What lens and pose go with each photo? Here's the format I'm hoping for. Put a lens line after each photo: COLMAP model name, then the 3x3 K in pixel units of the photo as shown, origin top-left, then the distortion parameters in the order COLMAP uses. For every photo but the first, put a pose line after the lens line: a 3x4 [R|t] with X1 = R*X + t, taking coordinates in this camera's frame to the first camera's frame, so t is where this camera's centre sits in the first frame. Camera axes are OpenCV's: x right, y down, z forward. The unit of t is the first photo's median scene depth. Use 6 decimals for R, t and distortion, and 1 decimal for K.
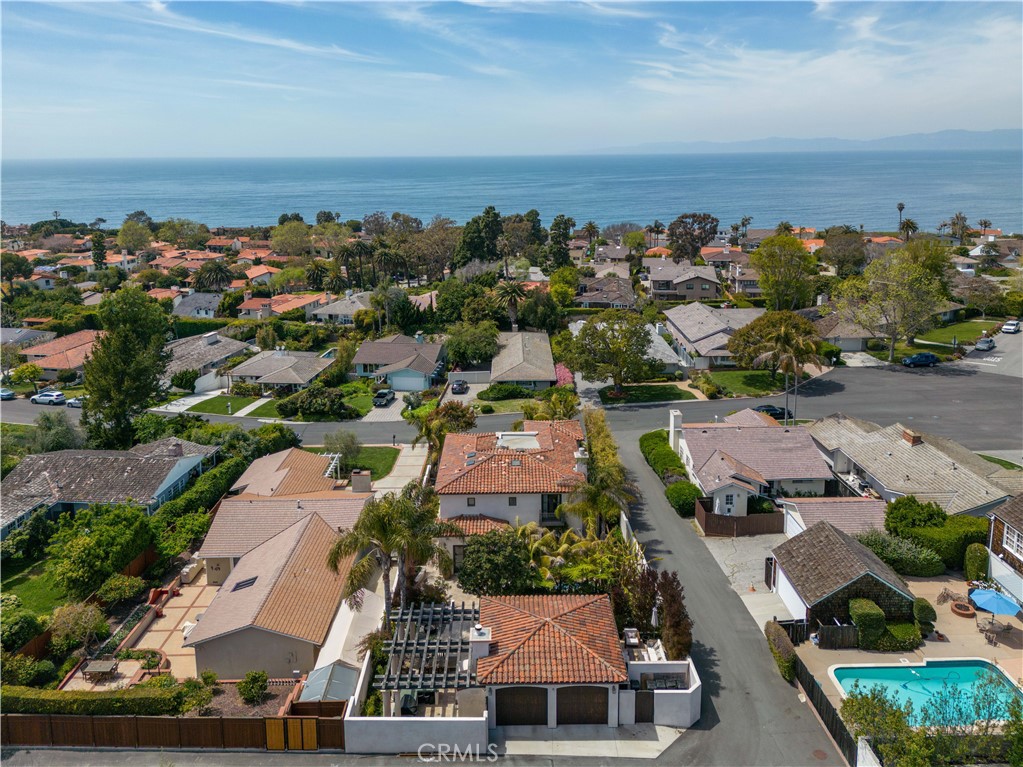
lens RADIAL K [[744.7, 0, 522.8], [0, 744.7, 355.9], [0, 0, 1]] dist [0.062851, -0.055660]
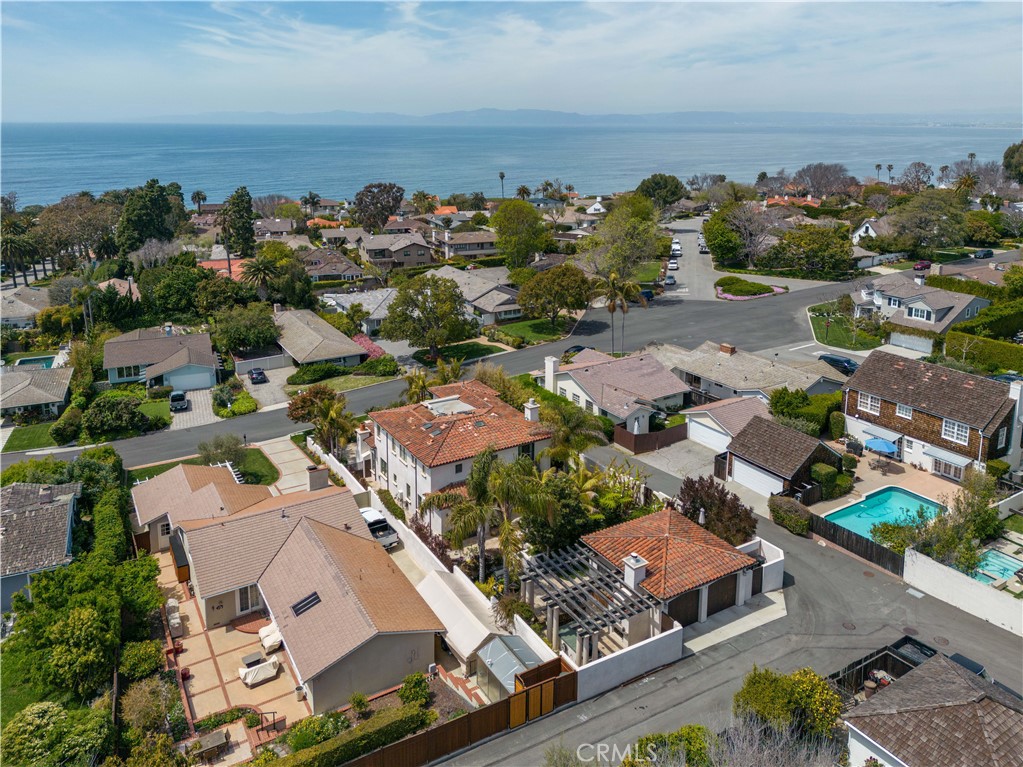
lens RADIAL K [[744.7, 0, 522.5], [0, 744.7, 319.3], [0, 0, 1]] dist [0.062851, -0.055660]
pose [[0.860191, -0.115746, 0.496664, -0.484344], [0.121014, 0.992414, 0.021691, -0.014087], [-0.495406, 0.041445, 0.867672, 0.084184]]
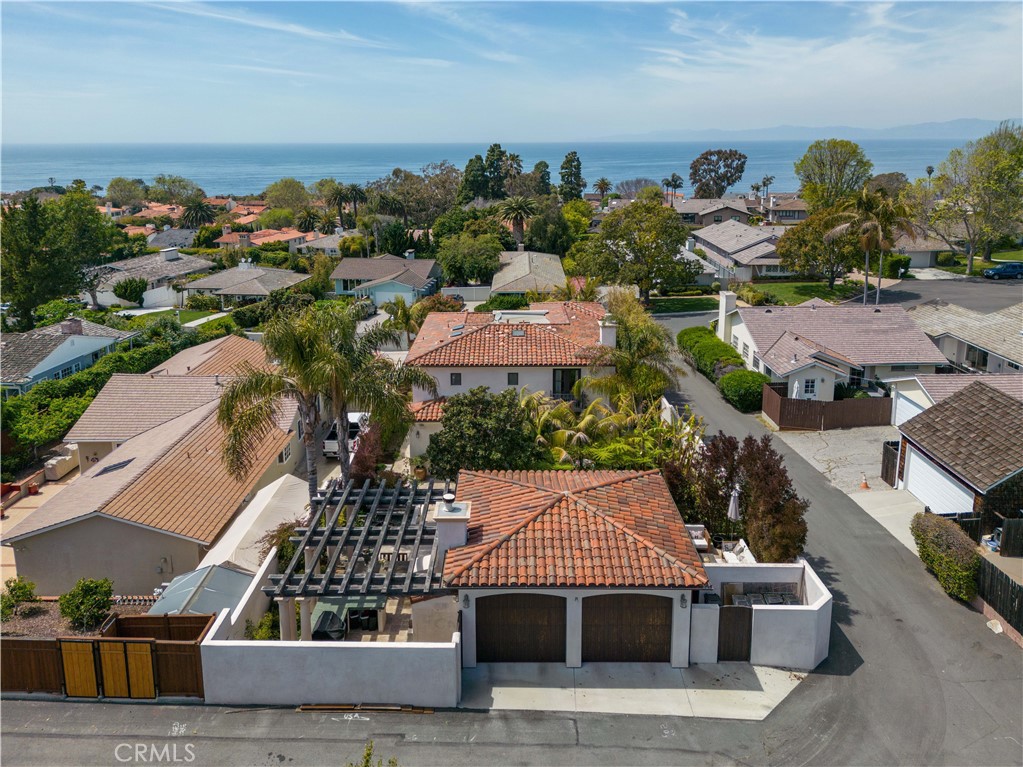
lens RADIAL K [[744.7, 0, 518.9], [0, 744.7, 358.3], [0, 0, 1]] dist [0.062851, -0.055660]
pose [[0.999869, 0.004923, -0.015448, 0.003129], [-0.004616, 0.999793, 0.019840, 0.167898], [0.015542, -0.019766, 0.999684, 0.292705]]
